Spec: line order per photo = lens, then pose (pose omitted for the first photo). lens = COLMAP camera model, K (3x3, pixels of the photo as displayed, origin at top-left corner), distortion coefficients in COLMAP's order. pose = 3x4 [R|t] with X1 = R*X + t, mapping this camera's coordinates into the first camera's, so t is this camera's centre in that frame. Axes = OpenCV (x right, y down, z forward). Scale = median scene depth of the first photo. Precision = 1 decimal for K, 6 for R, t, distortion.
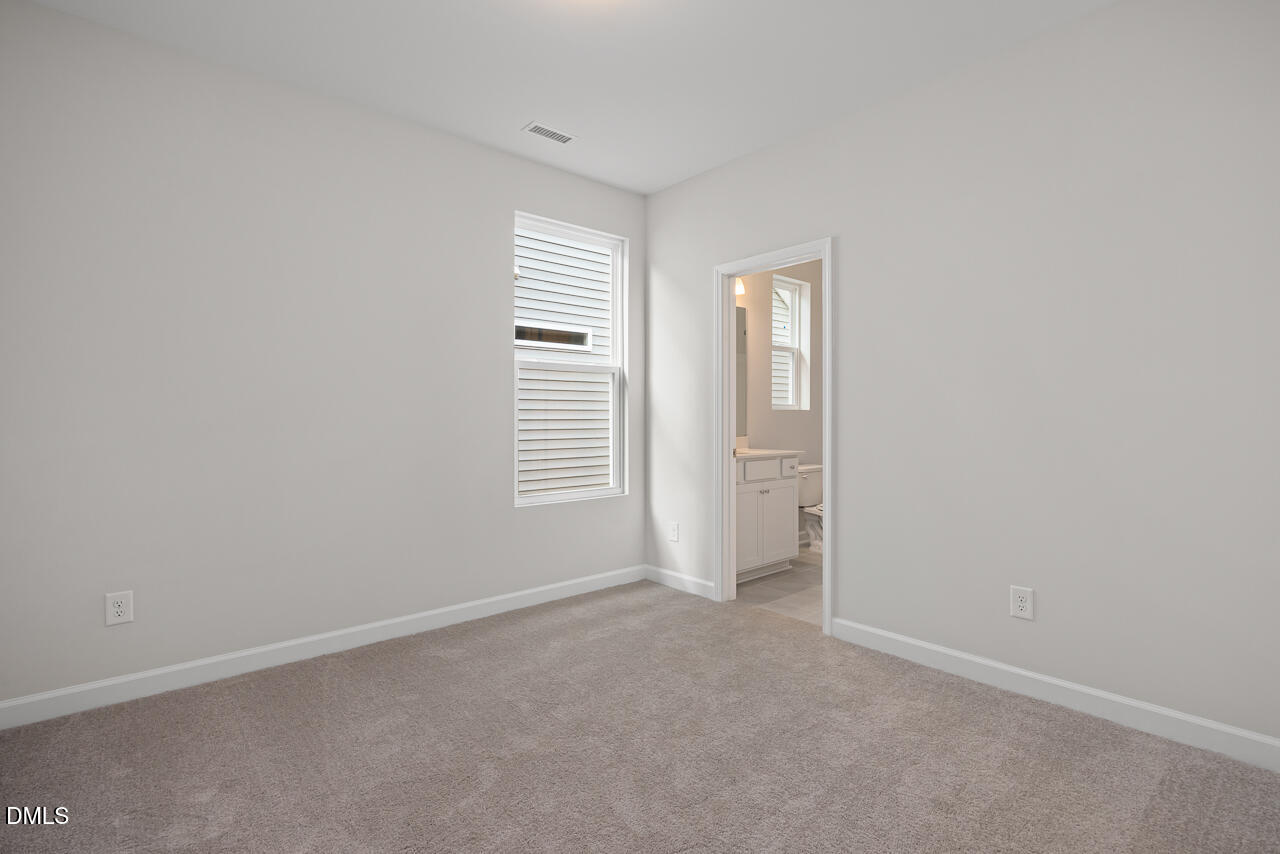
lens RADIAL K [[589.3, 0, 639.7], [0, 589.3, 424.4], [0, 0, 1]] dist [-0.004968, -0.000132]
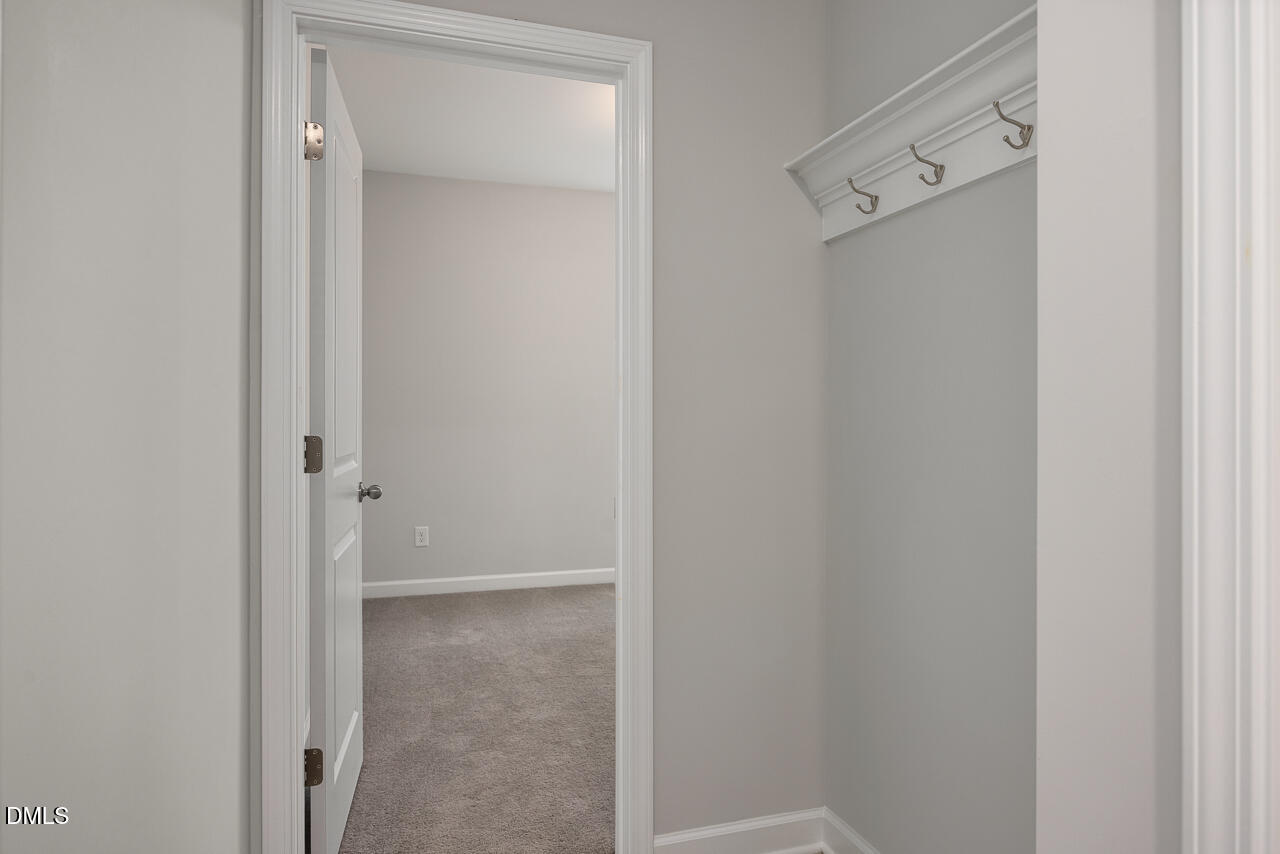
lens RADIAL K [[771.0, 0, 640.8], [0, 771.0, 425.2], [0, 0, 1]] dist [-0.000412, -0.000015]
pose [[0.918239, 0.000774, -0.396025, 0.632896], [-0.000162, 0.999999, 0.001580, 0.004380], [0.396026, -0.001387, 0.918238, -0.886649]]
